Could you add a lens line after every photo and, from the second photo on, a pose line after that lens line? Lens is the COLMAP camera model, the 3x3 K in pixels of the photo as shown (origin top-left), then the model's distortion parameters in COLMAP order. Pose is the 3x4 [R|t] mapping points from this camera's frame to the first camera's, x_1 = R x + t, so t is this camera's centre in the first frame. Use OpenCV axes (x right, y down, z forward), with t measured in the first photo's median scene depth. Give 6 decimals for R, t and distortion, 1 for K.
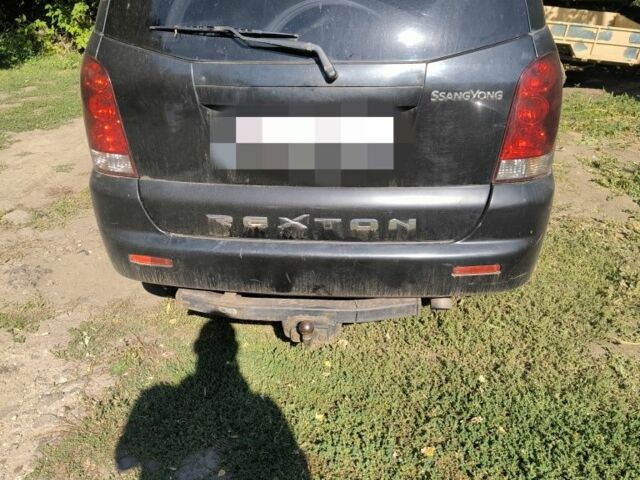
lens RADIAL K [[559.4, 0, 320.0], [0, 559.4, 240.0], [0, 0, 1]] dist [0.065465, -0.100124]
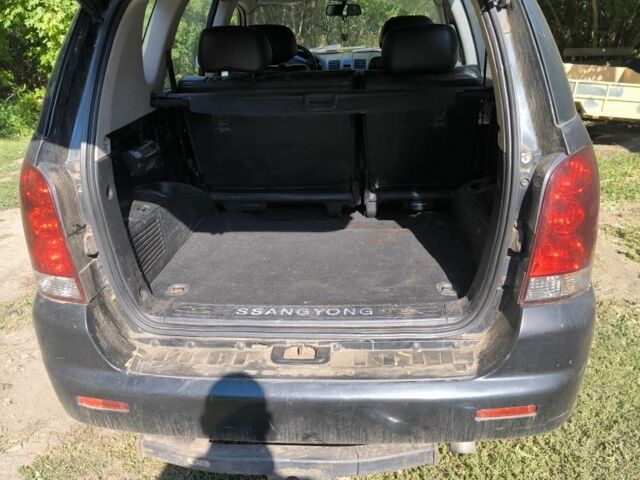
lens RADIAL K [[559.4, 0, 320.0], [0, 559.4, 240.0], [0, 0, 1]] dist [0.065465, -0.100124]
pose [[0.999625, -0.022328, -0.015825, 0.031171], [0.020889, 0.996085, -0.085893, -0.121692], [0.017681, 0.085530, 0.996179, 0.168493]]
